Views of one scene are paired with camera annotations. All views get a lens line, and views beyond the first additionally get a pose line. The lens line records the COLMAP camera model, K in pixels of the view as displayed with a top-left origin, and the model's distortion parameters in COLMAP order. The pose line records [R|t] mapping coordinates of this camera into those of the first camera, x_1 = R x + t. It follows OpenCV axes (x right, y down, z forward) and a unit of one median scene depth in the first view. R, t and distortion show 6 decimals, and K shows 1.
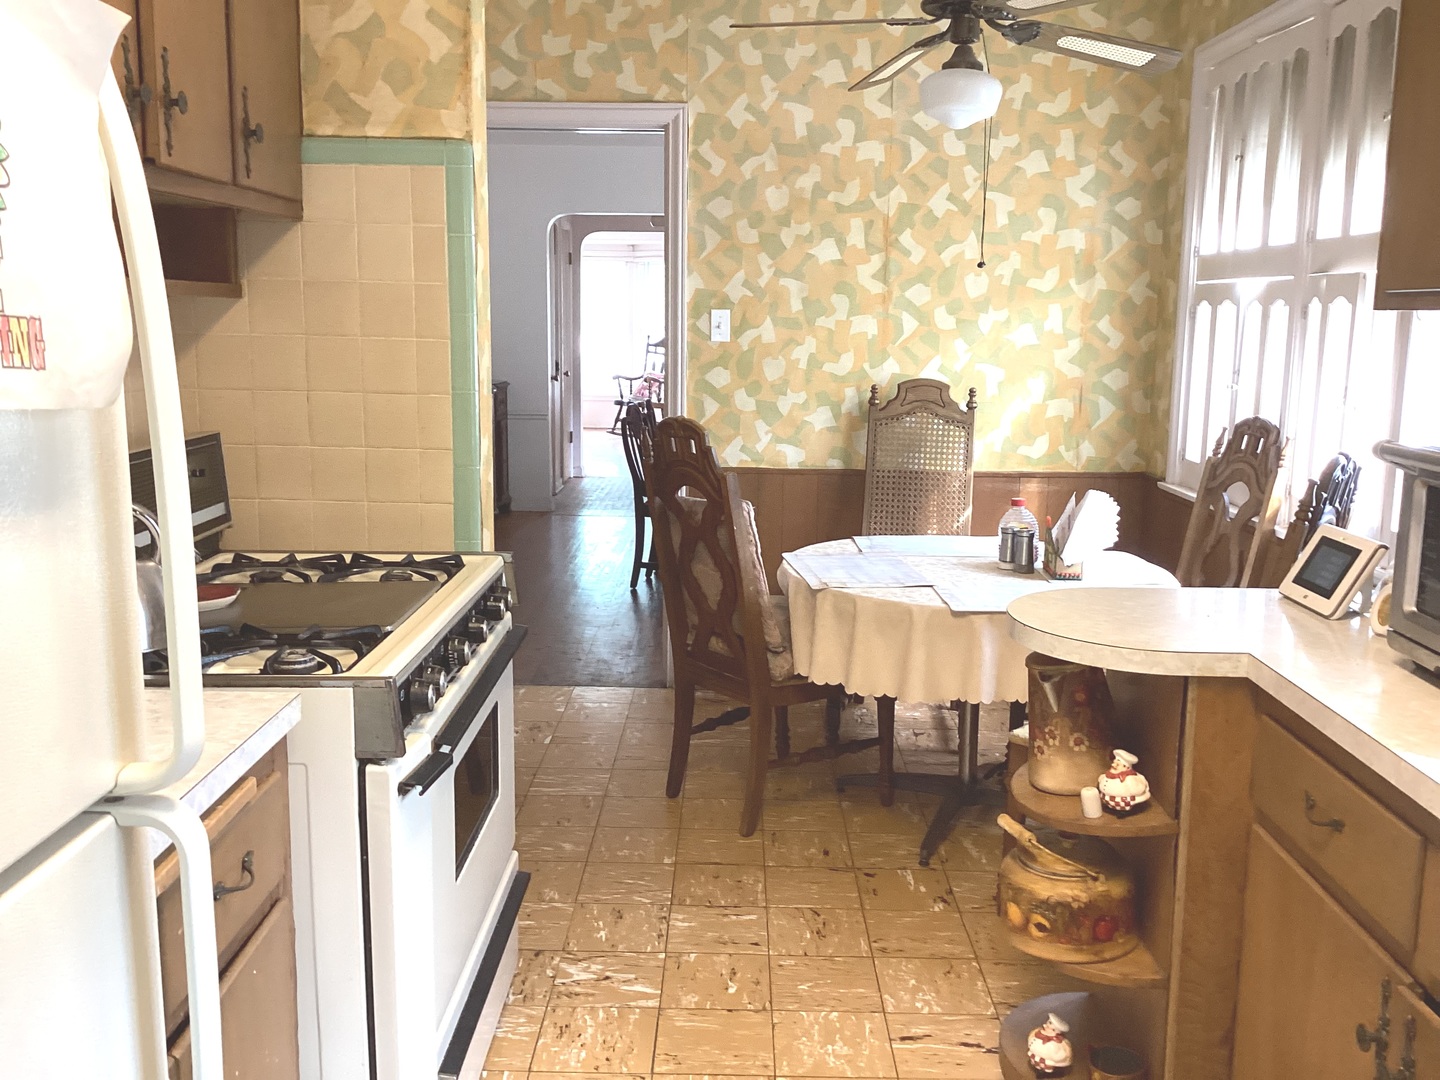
lens RADIAL K [[1294.3, 0, 727.2], [0, 1294.3, 544.6], [0, 0, 1]] dist [0.129407, -0.273085]
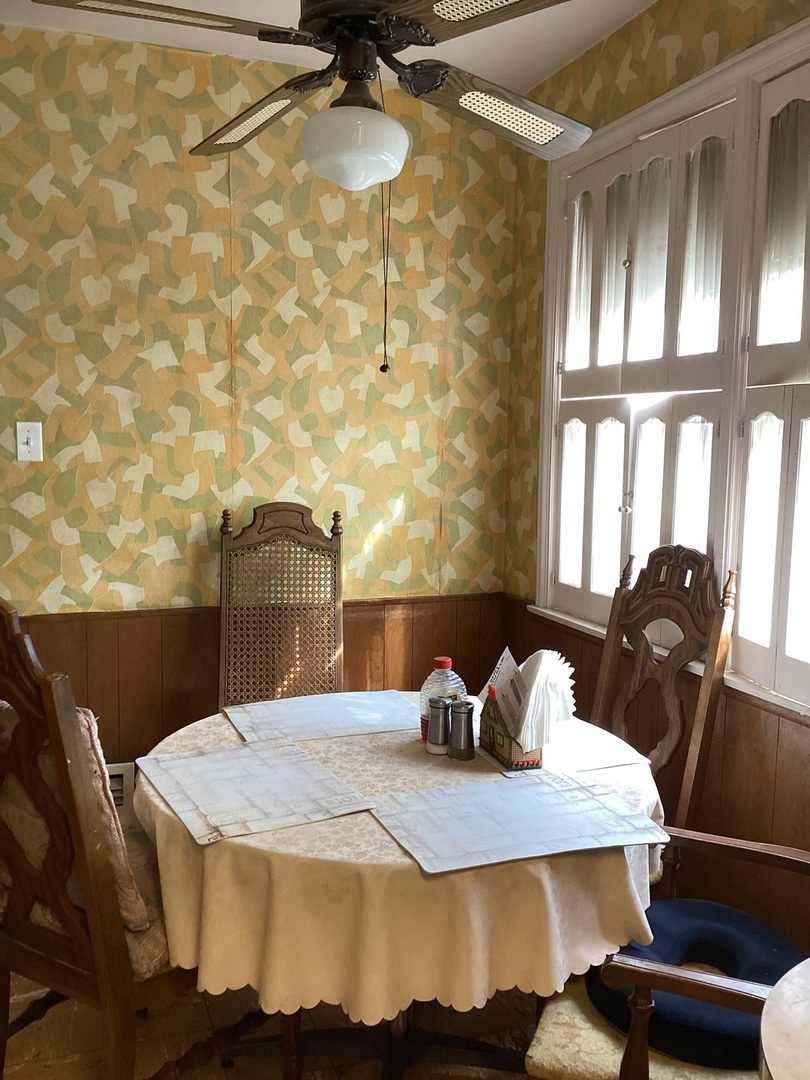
lens RADIAL K [[970.7, 0, 405.0], [0, 970.7, 540.0], [0, 0, 1]] dist [0.129407, -0.273085]
pose [[0.935827, -0.036583, 0.350557, -0.003391], [0.059216, 0.996780, -0.054061, -0.061420], [-0.347450, 0.071350, 0.934980, 0.355289]]
